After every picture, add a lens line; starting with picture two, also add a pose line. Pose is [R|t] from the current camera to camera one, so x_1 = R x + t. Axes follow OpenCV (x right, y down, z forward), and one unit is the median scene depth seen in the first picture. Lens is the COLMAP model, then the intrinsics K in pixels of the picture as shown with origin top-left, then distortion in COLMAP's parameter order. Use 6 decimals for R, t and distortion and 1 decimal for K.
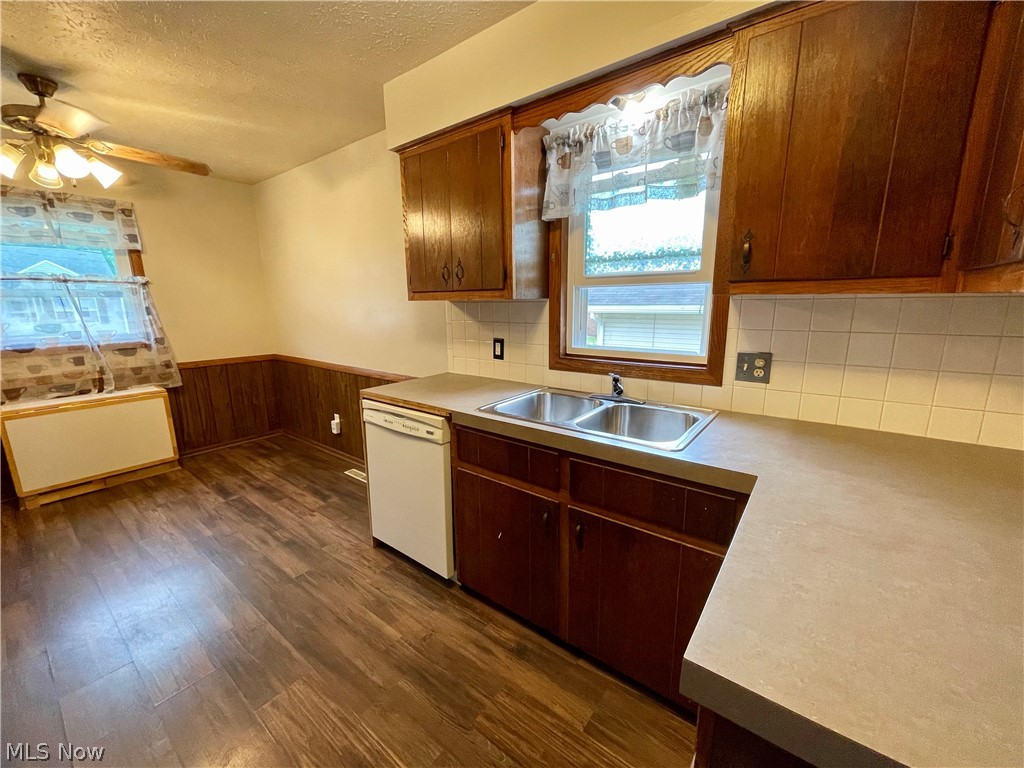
lens RADIAL K [[411.7, 0, 509.5], [0, 411.7, 387.1], [0, 0, 1]] dist [-0.004990, 0.000543]
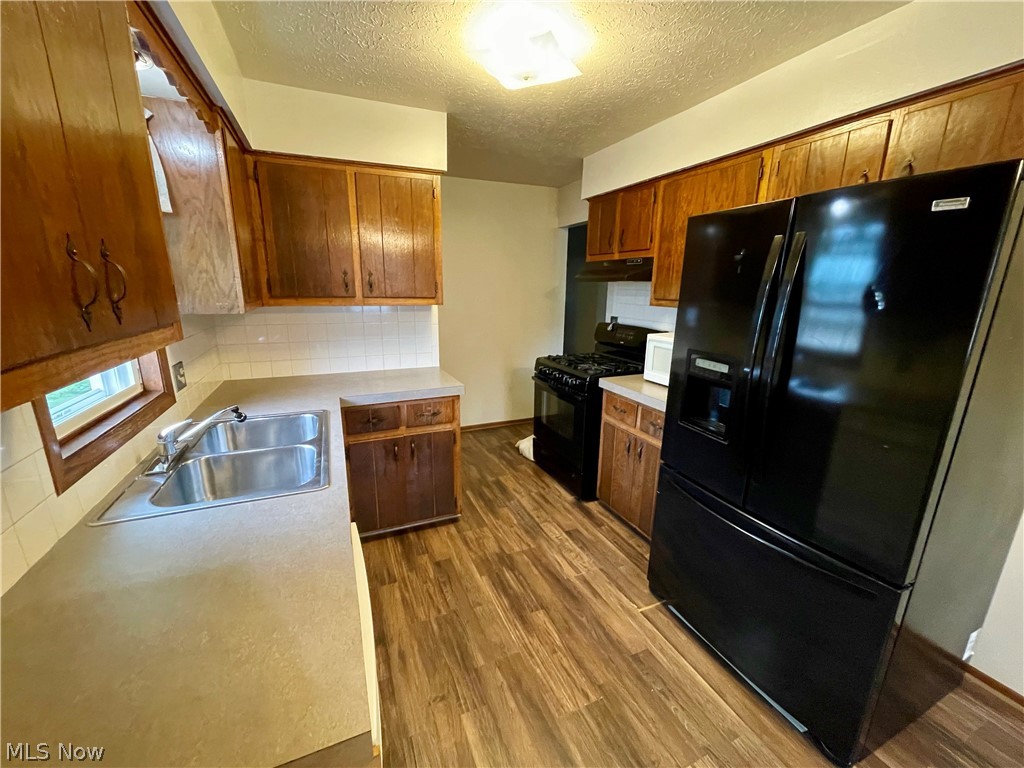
lens RADIAL K [[411.7, 0, 509.5], [0, 411.7, 387.1], [0, 0, 1]] dist [-0.004990, 0.000543]
pose [[-0.875245, -0.113893, 0.470079, -0.533715], [0.100753, 0.907631, 0.407497, -0.283217], [-0.473069, 0.404022, -0.782925, 1.063818]]
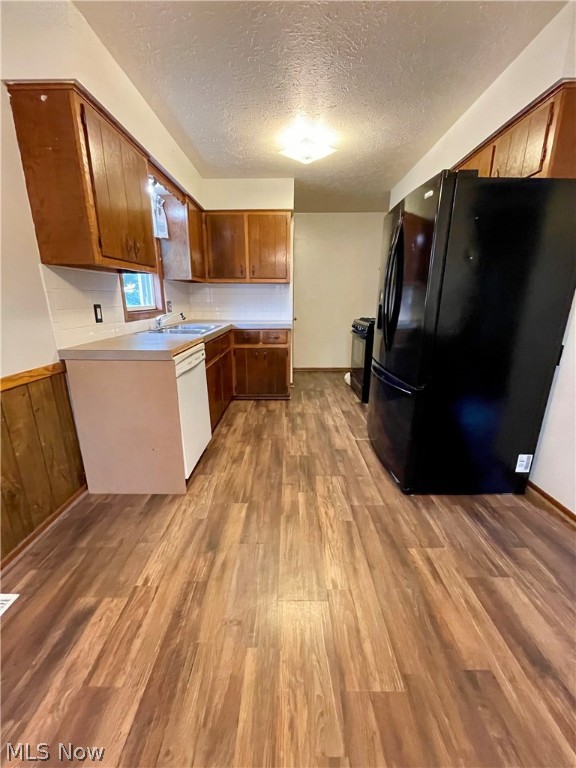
lens RADIAL K [[308.8, 0, 288.0], [0, 308.8, 384.0], [0, 0, 1]] dist [-0.004990, 0.000543]
pose [[-0.609809, -0.200056, 0.766884, -1.165730], [0.171662, 0.911308, 0.374233, -0.158098], [-0.773735, 0.359856, -0.521381, 1.201471]]
